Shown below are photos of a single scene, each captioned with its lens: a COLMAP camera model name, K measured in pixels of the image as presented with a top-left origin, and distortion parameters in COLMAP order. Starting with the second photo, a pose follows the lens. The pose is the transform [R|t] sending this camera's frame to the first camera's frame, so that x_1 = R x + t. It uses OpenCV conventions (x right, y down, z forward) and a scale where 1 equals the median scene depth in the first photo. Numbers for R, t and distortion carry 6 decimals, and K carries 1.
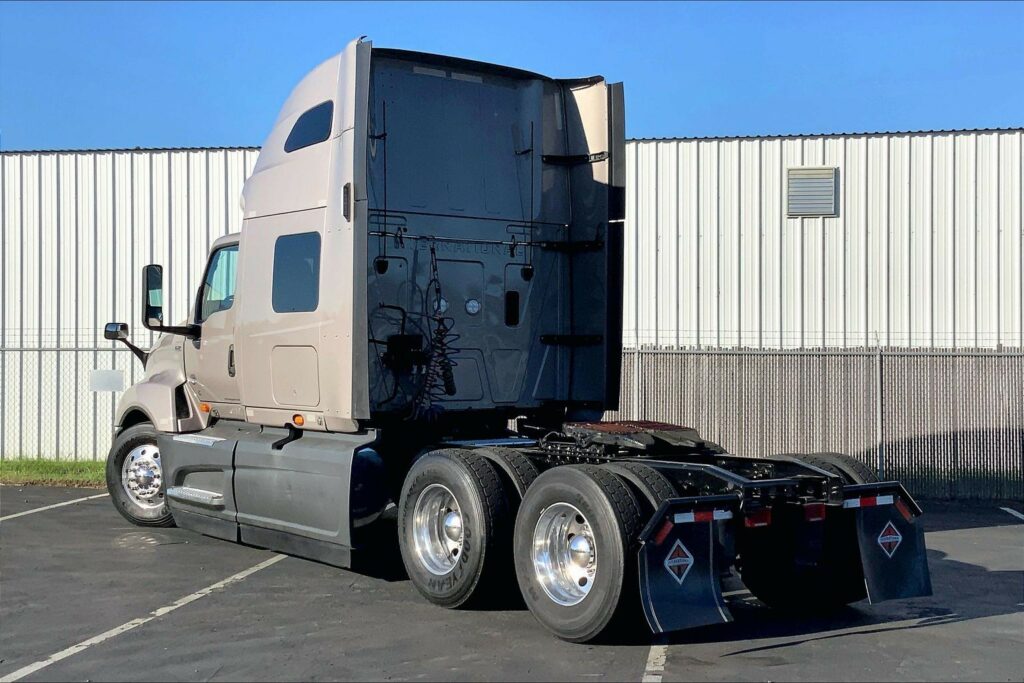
lens RADIAL K [[1384.5, 0, 455.0], [0, 1384.5, 341.2], [0, 0, 1]] dist [0.038404, 0.107621]
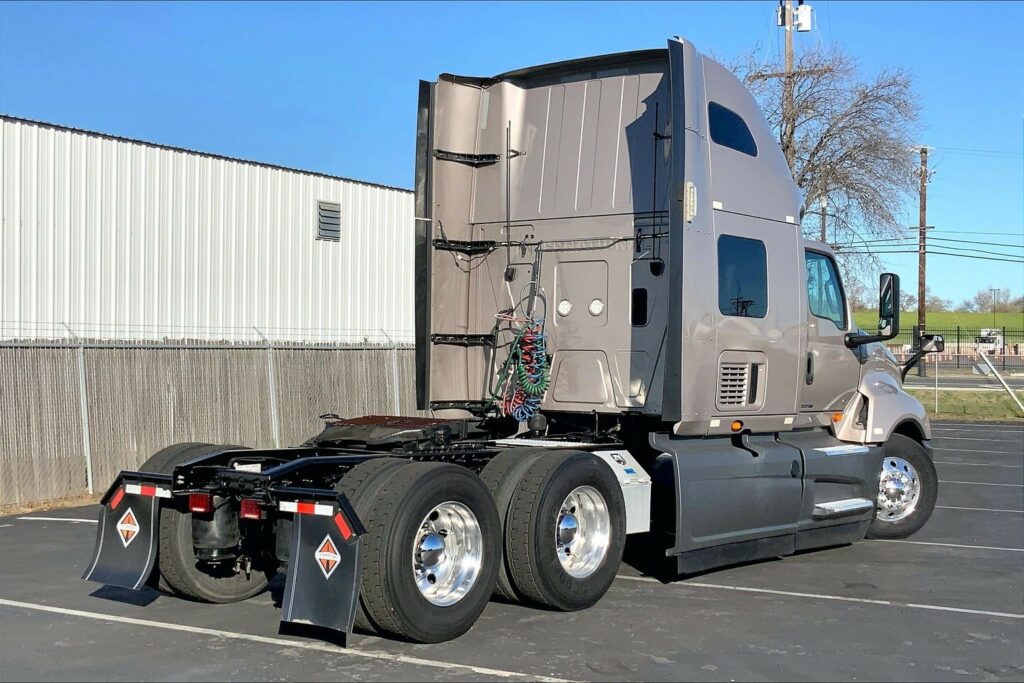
lens RADIAL K [[1384.5, 0, 455.0], [0, 1384.5, 341.2], [0, 0, 1]] dist [0.038404, 0.107621]
pose [[0.209917, -0.026163, -0.977369, 0.956017], [-0.005674, 0.999592, -0.027977, 0.026406], [0.977703, 0.011418, 0.209683, 0.730406]]
